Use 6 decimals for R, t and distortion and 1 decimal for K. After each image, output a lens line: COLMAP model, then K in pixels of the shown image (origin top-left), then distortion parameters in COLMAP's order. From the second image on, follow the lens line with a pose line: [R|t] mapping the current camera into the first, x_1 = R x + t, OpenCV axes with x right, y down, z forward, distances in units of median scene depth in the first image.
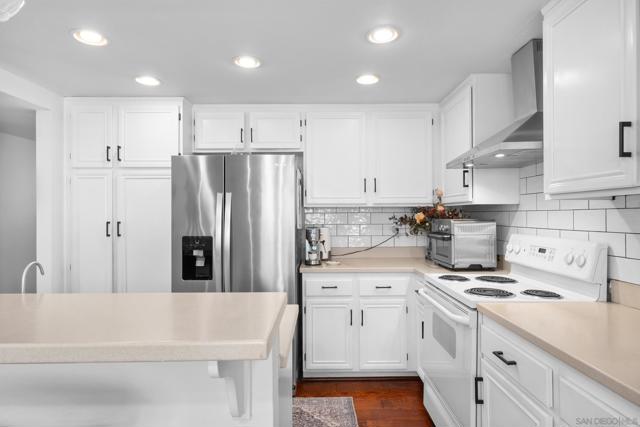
lens RADIAL K [[358.7, 0, 320.0], [0, 358.7, 213.5], [0, 0, 1]] dist [-0.000592, -0.000010]
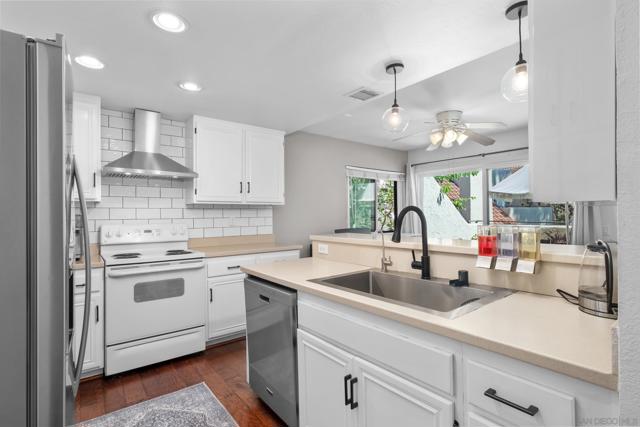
lens RADIAL K [[318.2, 0, 320.0], [0, 318.2, 213.5], [0, 0, 1]] dist [0.000138, 0.000006]
pose [[-0.617600, 0.022091, 0.786182, -0.872173], [0.011876, 0.999753, -0.018764, 0.045023], [-0.786402, -0.002252, -0.617710, 1.031588]]
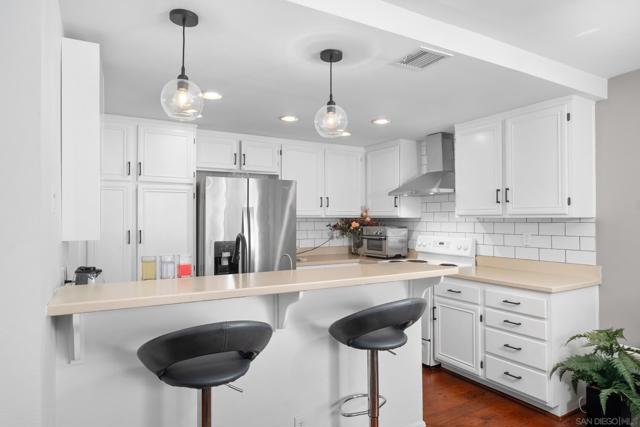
lens RADIAL K [[391.8, 0, 320.0], [0, 391.8, 213.5], [0, 0, 1]] dist [-0.000856, 0.000978]
pose [[0.867676, 0.011419, 0.496999, -0.751303], [-0.006480, 0.999911, -0.011660, -0.020310], [-0.497088, 0.006896, 0.867673, -0.362356]]
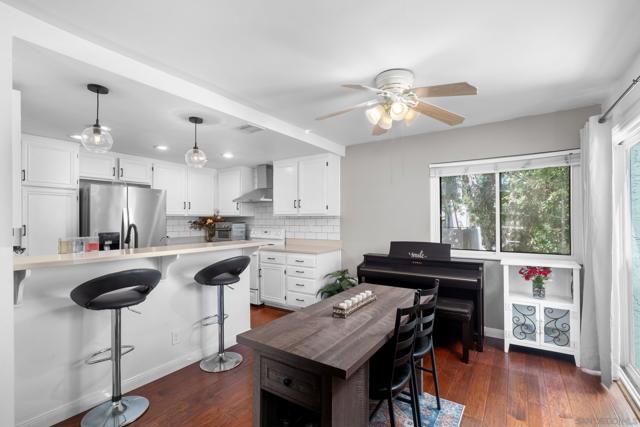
lens RADIAL K [[292.3, 0, 322.1], [0, 292.3, 217.1], [0, 0, 1]] dist [0.001211, 0.000340]
pose [[0.557722, 0.011057, 0.829954, -0.943259], [-0.005008, 0.999938, -0.009956, -0.002251], [-0.830013, 0.001397, 0.557742, -0.627205]]
